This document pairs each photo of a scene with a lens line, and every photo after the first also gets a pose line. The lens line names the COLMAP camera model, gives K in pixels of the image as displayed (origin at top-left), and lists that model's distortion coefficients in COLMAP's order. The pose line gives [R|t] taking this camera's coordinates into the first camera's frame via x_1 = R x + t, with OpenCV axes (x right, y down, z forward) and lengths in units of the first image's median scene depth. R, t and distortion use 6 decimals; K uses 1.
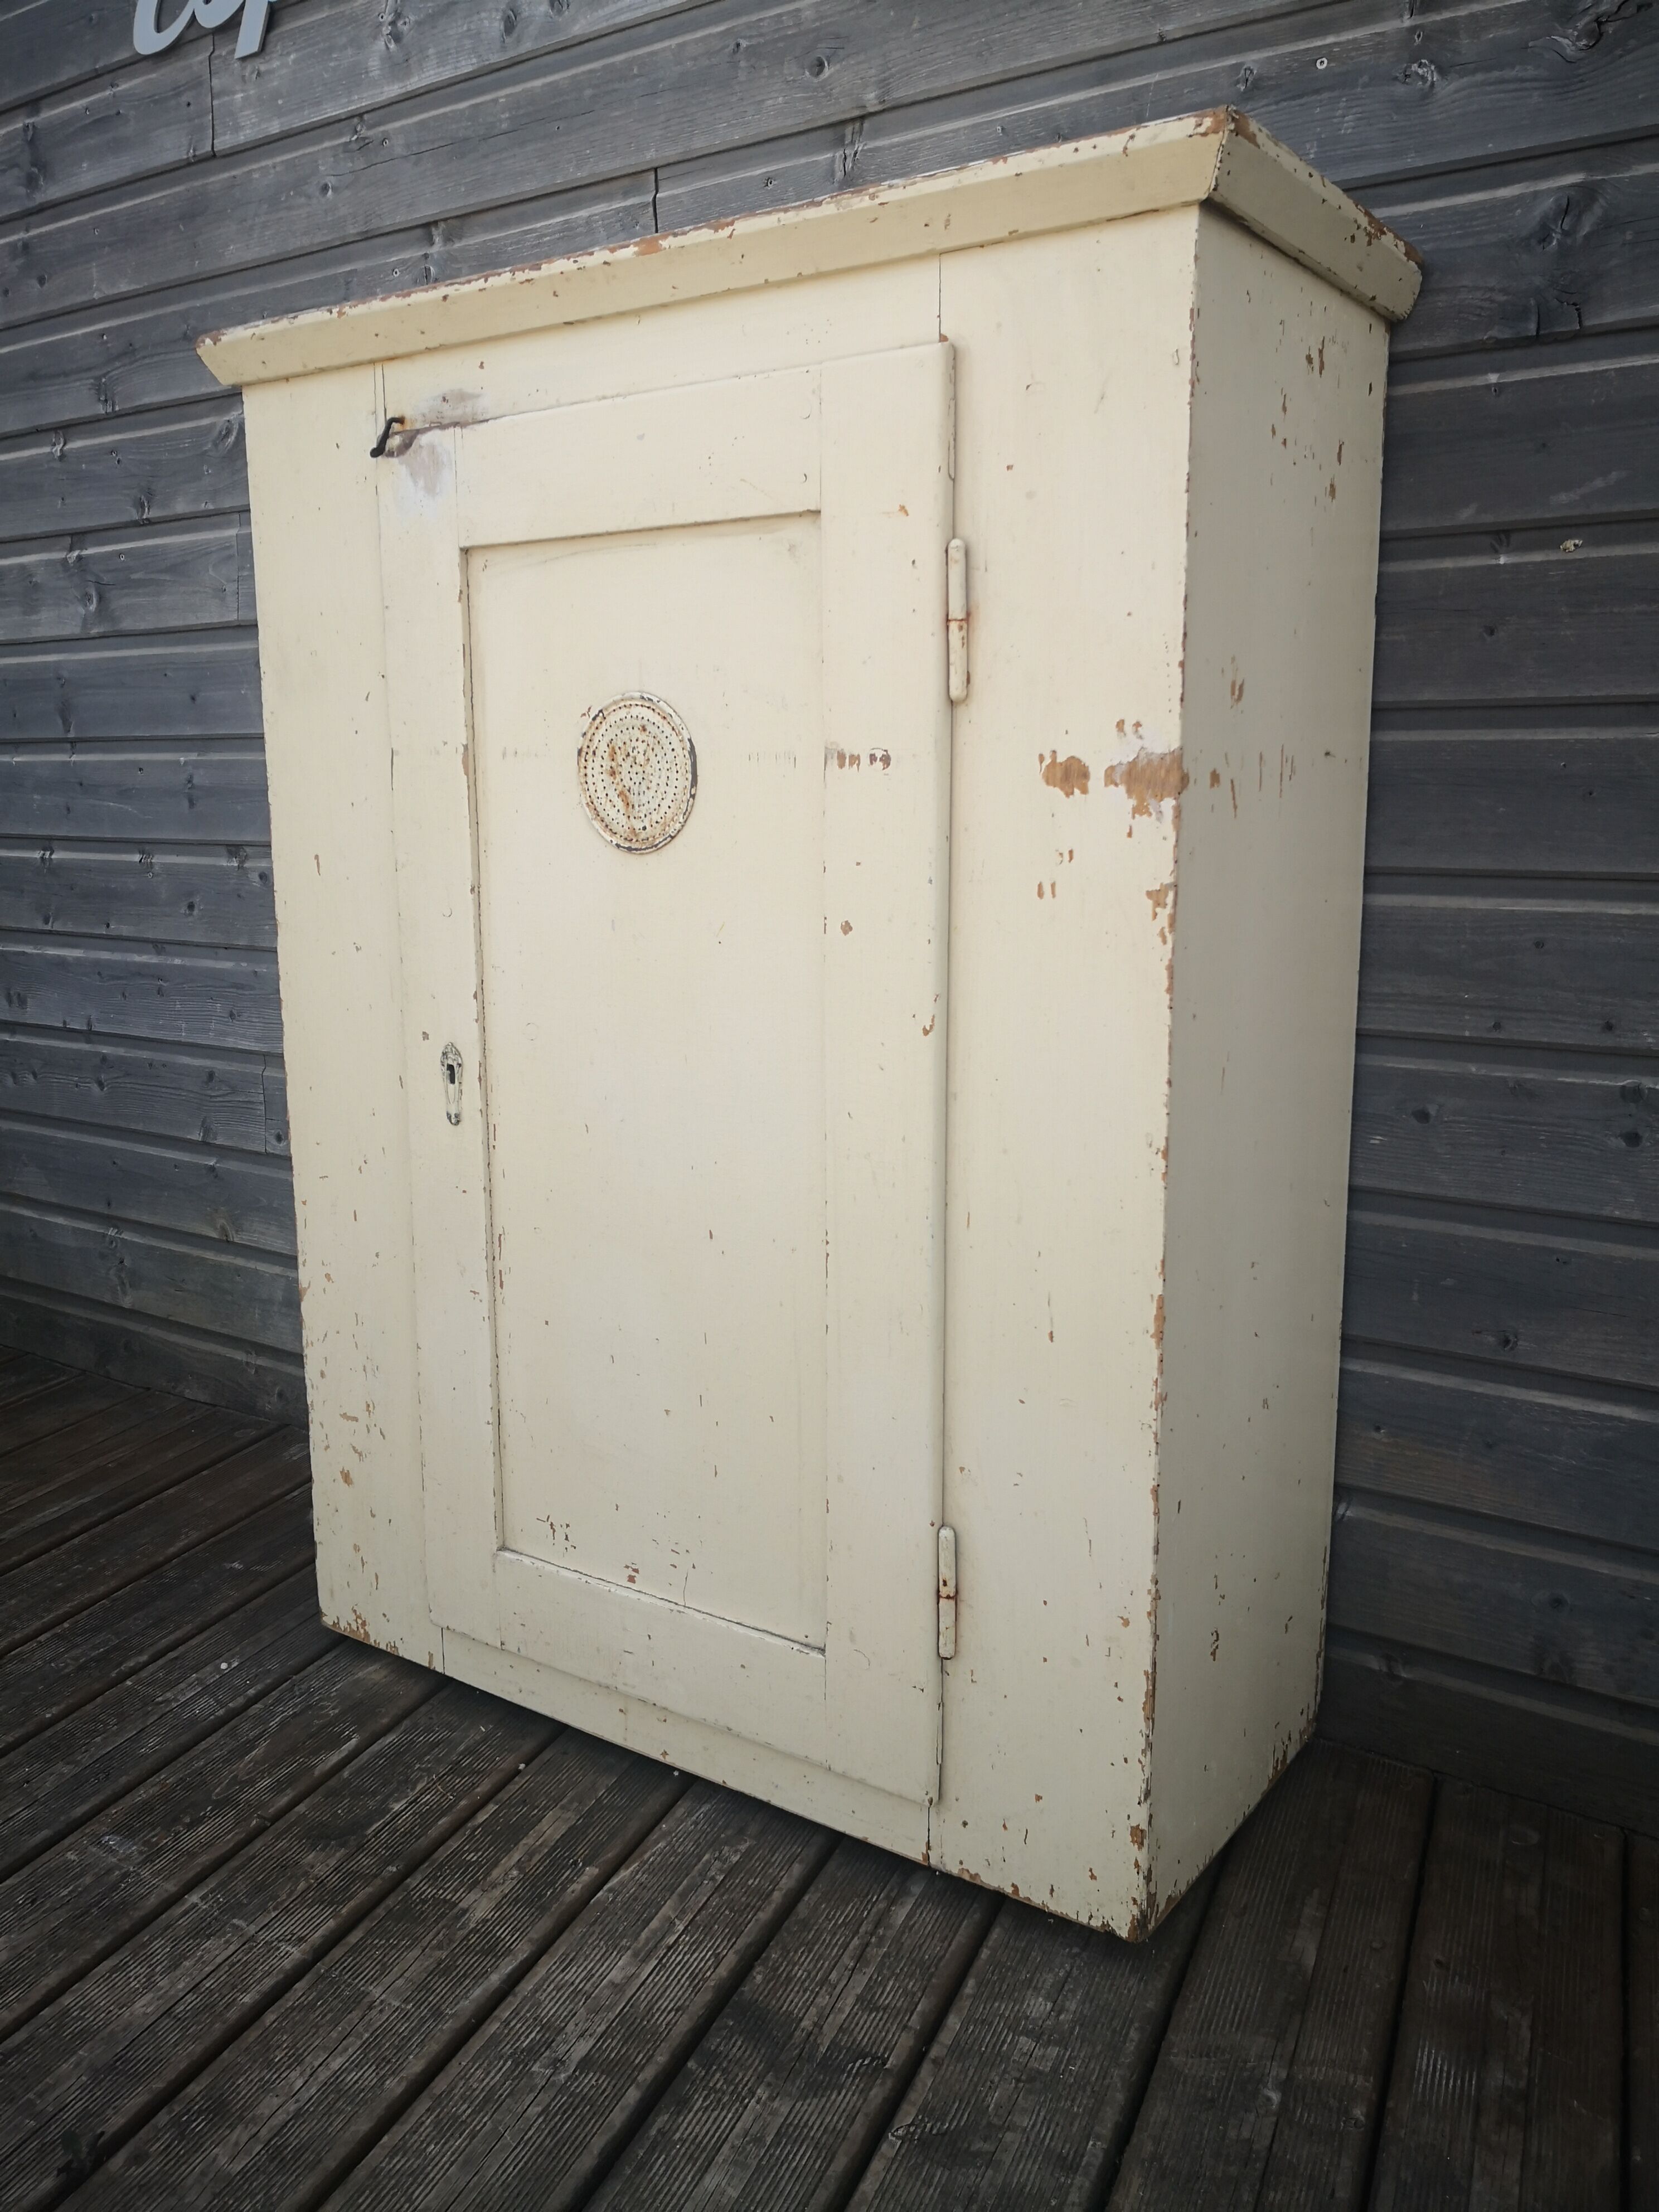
lens RADIAL K [[1776.5, 0, 826.2], [0, 1776.5, 1107.1], [0, 0, 1]] dist [0.026664, -0.044374]
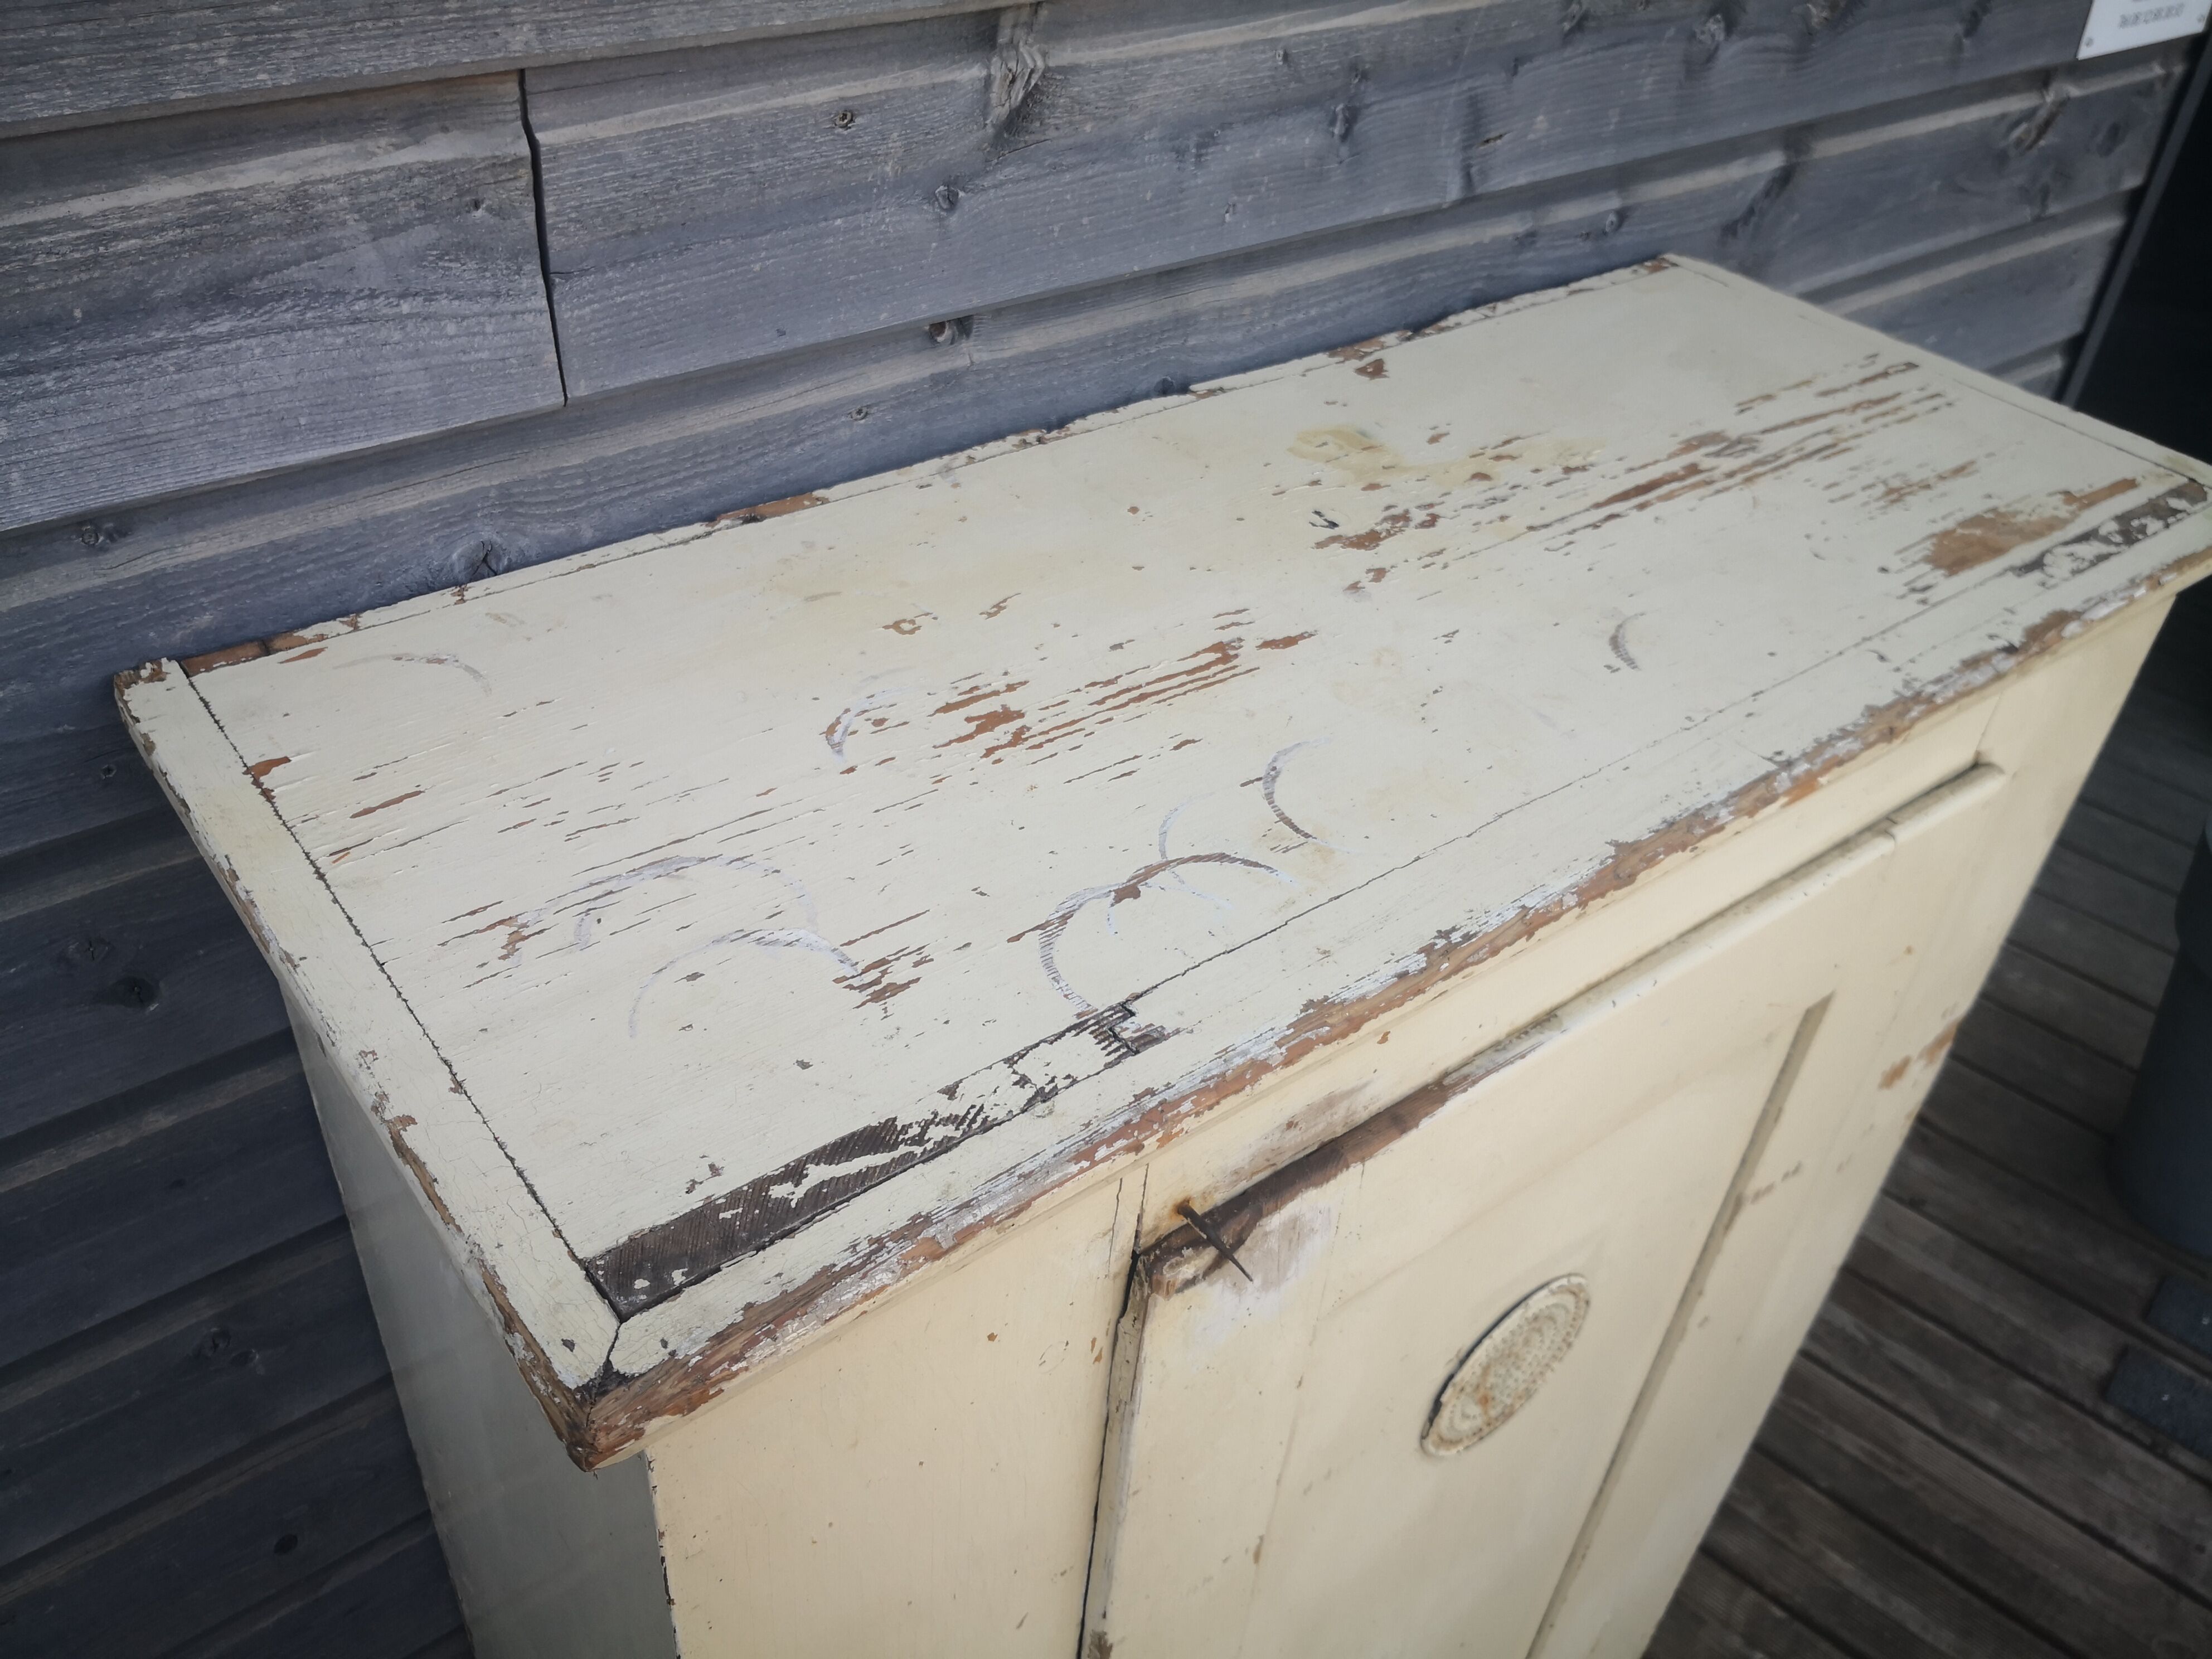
lens RADIAL K [[1796.6, 0, 1097.2], [0, 1796.6, 823.1], [0, 0, 1]] dist [0.016391, -0.046307]
pose [[0.305635, -0.563891, 0.767212, -0.553033], [0.113631, 0.821612, 0.558607, -0.745657], [-0.945344, -0.083550, 0.315189, 0.946145]]
